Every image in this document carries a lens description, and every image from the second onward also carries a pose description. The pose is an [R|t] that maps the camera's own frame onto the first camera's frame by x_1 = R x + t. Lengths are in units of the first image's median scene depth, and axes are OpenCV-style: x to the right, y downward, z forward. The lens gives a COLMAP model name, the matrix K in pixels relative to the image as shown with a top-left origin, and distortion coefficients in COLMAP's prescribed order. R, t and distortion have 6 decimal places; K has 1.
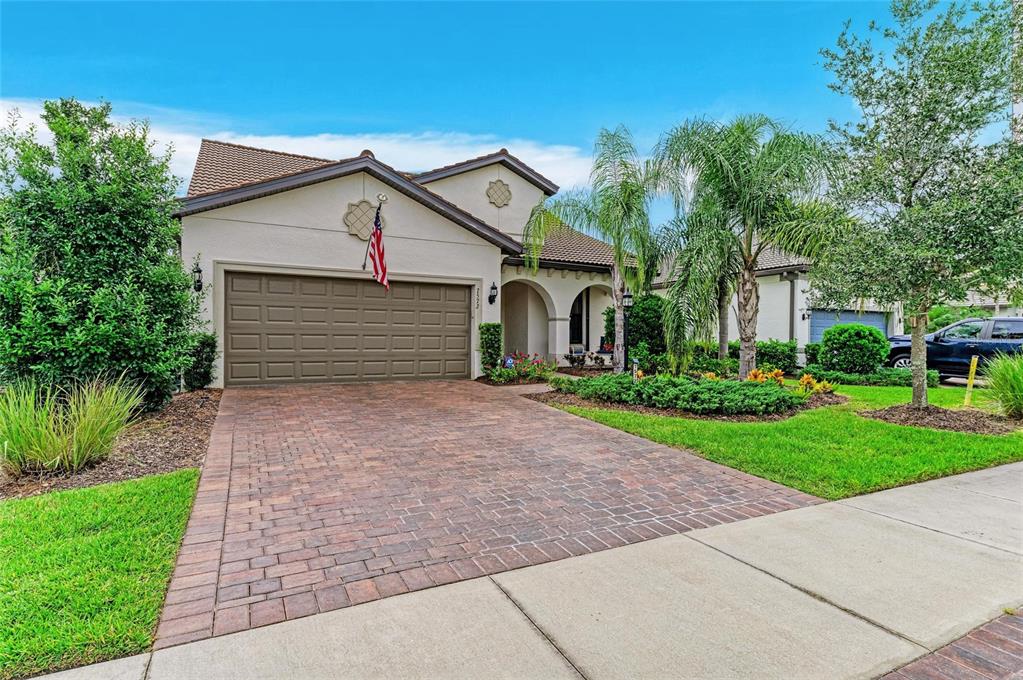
lens RADIAL K [[526.7, 0, 511.9], [0, 526.7, 339.8], [0, 0, 1]] dist [-0.000028, 0.000000]
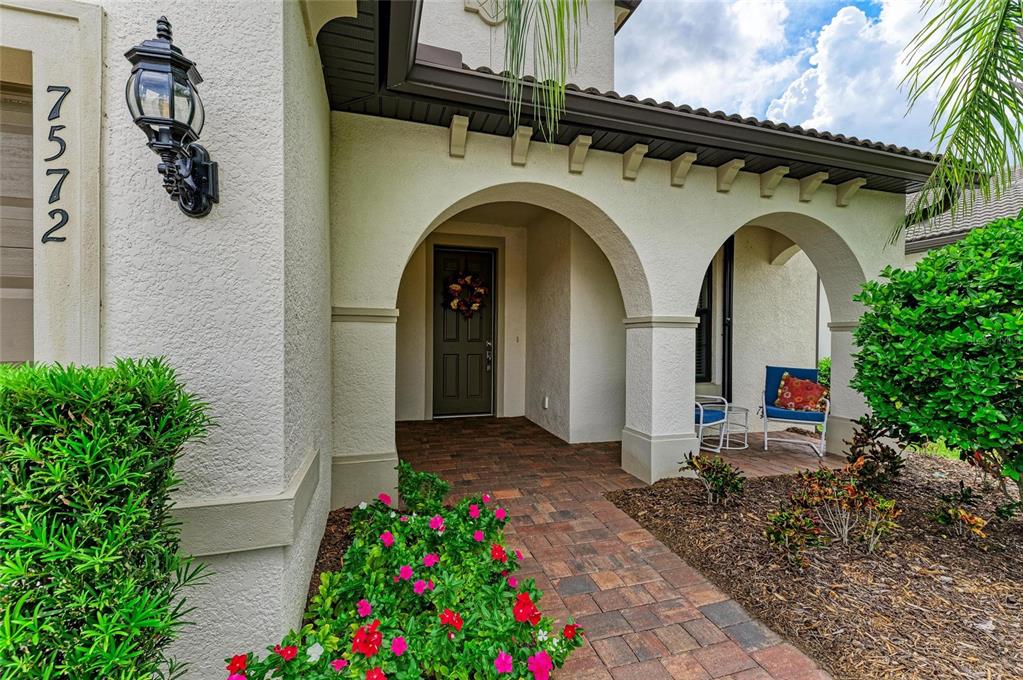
lens RADIAL K [[455.8, 0, 512.7], [0, 455.8, 340.6], [0, 0, 1]] dist [0.000025, -0.000019]
pose [[0.983260, 0.003340, -0.182175, 0.051114], [-0.003633, 0.999993, -0.001276, -0.026505], [0.182170, 0.001917, 0.983265, 0.697585]]
